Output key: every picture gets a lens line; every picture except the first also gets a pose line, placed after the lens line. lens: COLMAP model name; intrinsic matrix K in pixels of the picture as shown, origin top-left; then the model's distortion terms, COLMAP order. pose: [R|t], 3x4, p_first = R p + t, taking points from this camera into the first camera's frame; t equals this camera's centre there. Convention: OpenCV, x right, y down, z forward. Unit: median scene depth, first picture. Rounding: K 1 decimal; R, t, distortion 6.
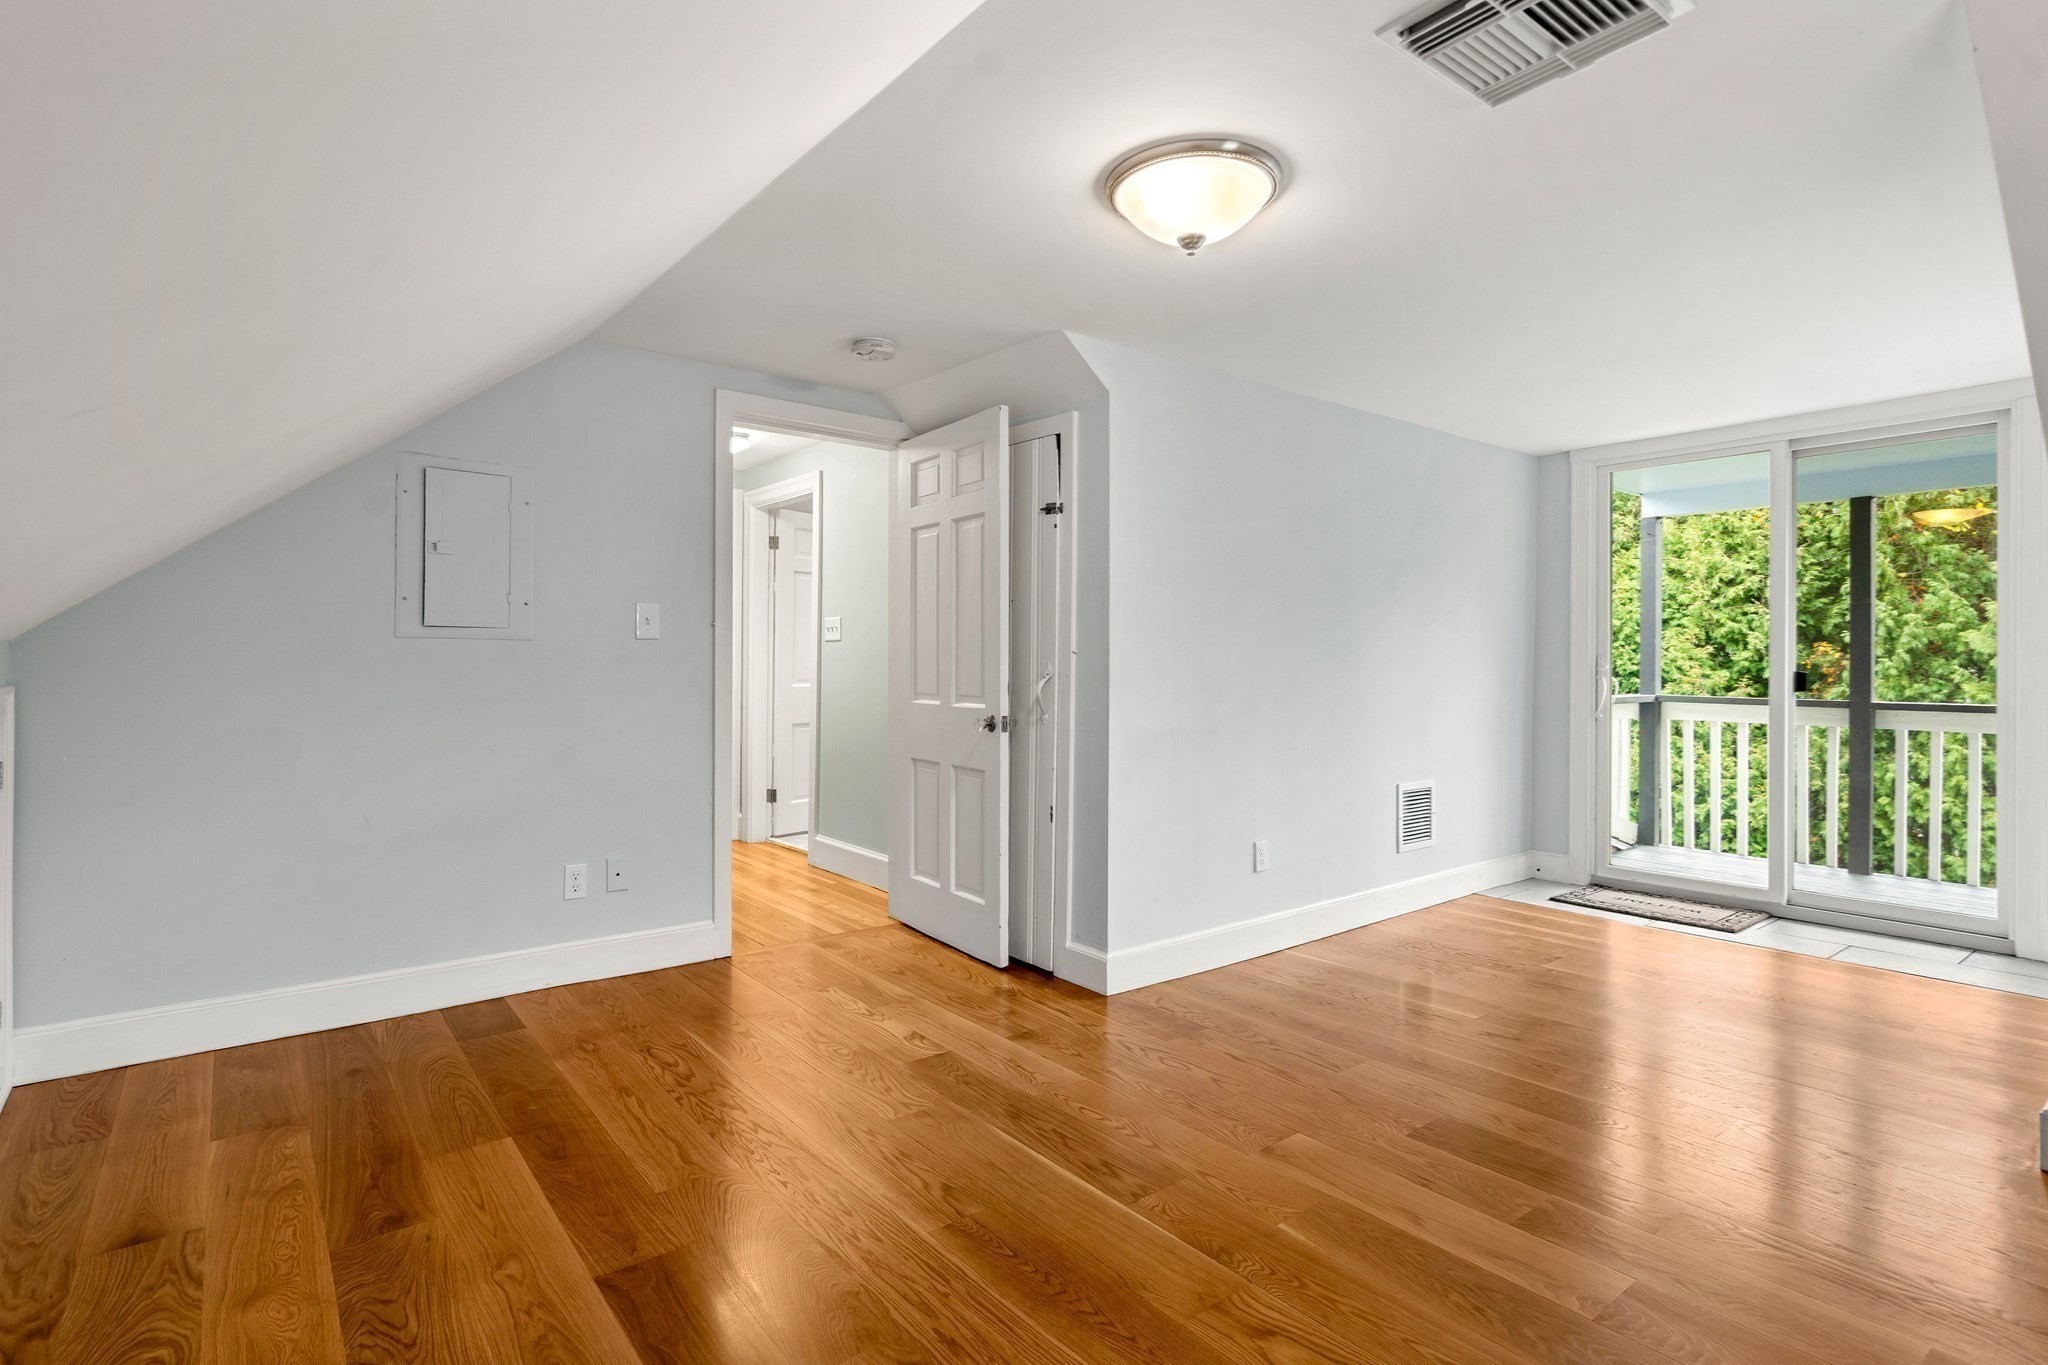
lens RADIAL K [[998.1, 0, 1016.2], [0, 998.1, 679.6], [0, 0, 1]] dist [-0.001668, 0.002663]
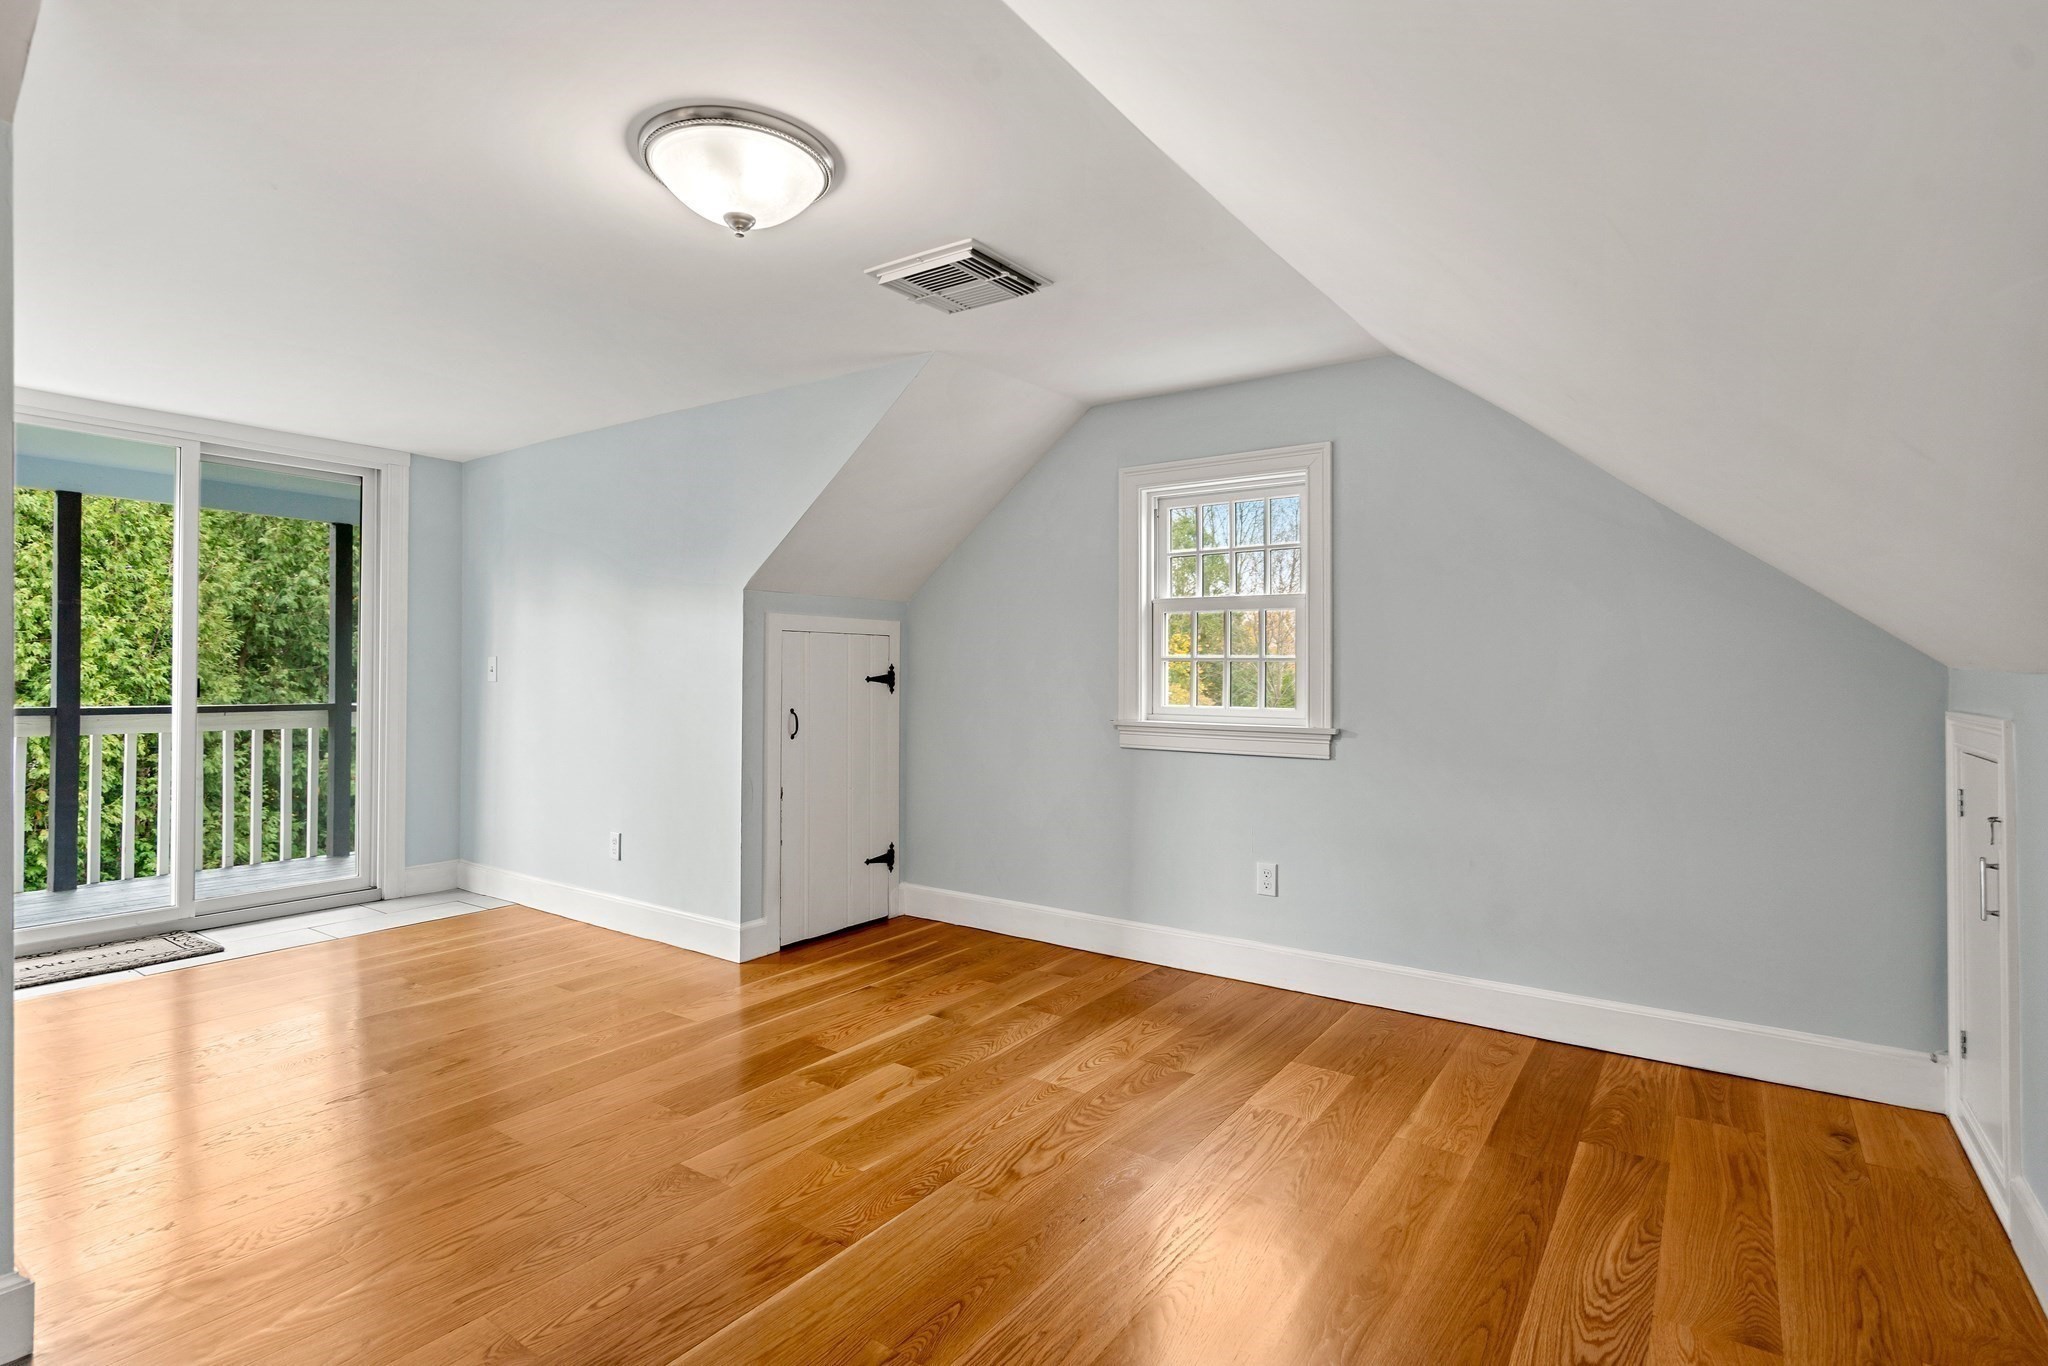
lens RADIAL K [[998.1, 0, 1018.5], [0, 998.1, 668.5], [0, 0, 1]] dist [-0.001668, 0.002663]
pose [[-0.282881, 0.002071, 0.959153, -0.772634], [0.007965, 0.999968, 0.000190, -0.020284], [-0.959122, 0.007693, -0.282889, 1.009807]]
